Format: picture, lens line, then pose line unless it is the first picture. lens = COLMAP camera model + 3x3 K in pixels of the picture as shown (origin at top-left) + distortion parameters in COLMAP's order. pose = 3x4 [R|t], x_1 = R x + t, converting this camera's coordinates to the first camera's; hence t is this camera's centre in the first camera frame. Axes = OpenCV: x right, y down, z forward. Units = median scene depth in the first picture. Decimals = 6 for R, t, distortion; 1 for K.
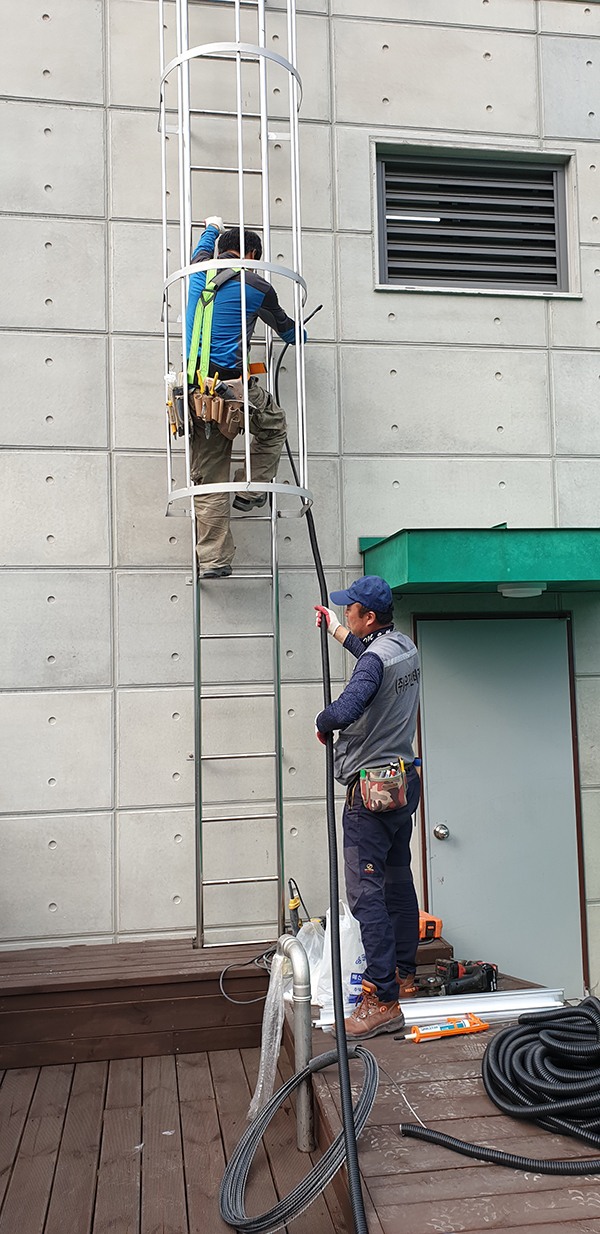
lens RADIAL K [[949.9, 0, 300.0], [0, 949.9, 617.0], [0, 0, 1]] dist [0.089033, -0.181865]
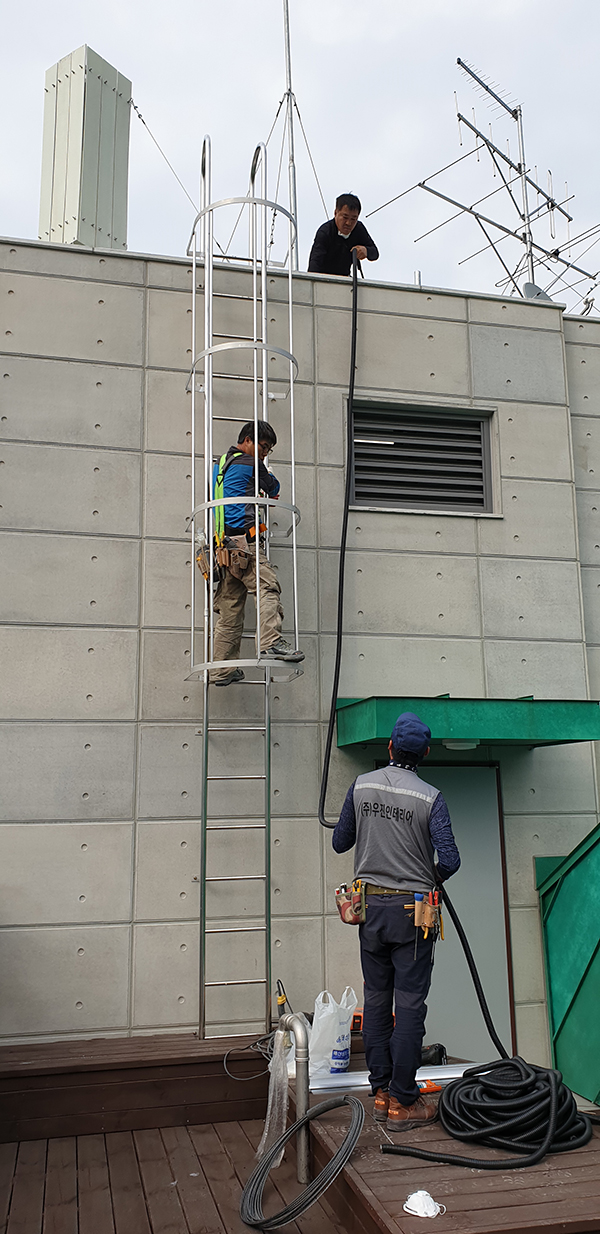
lens RADIAL K [[949.9, 0, 300.0], [0, 949.9, 617.0], [0, 0, 1]] dist [0.089033, -0.181865]
pose [[0.997365, 0.025042, 0.068083, -0.073367], [-0.015380, 0.990188, -0.138890, -0.016966], [-0.070893, 0.137477, 0.987965, -0.269594]]
